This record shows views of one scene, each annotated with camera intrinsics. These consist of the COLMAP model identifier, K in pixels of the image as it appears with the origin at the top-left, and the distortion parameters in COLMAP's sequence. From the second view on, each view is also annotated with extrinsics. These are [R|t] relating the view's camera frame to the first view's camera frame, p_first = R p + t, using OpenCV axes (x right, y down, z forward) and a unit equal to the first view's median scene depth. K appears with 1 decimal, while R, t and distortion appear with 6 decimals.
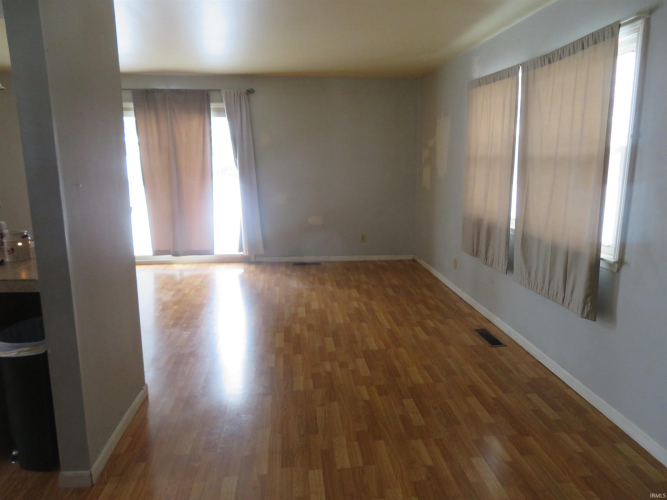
lens RADIAL K [[481.3, 0, 340.3], [0, 481.3, 250.7], [0, 0, 1]] dist [-0.005252, 0.001120]
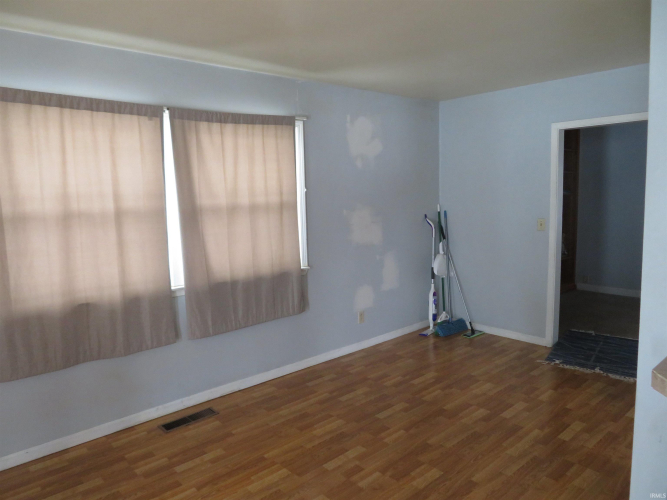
lens RADIAL K [[481.3, 0, 340.3], [0, 481.3, 250.7], [0, 0, 1]] dist [-0.005252, 0.001120]
pose [[-0.594280, -0.083911, 0.799869, -0.478645], [0.180064, 0.955414, 0.234011, -0.241517], [-0.783842, 0.283095, -0.552675, 1.125740]]
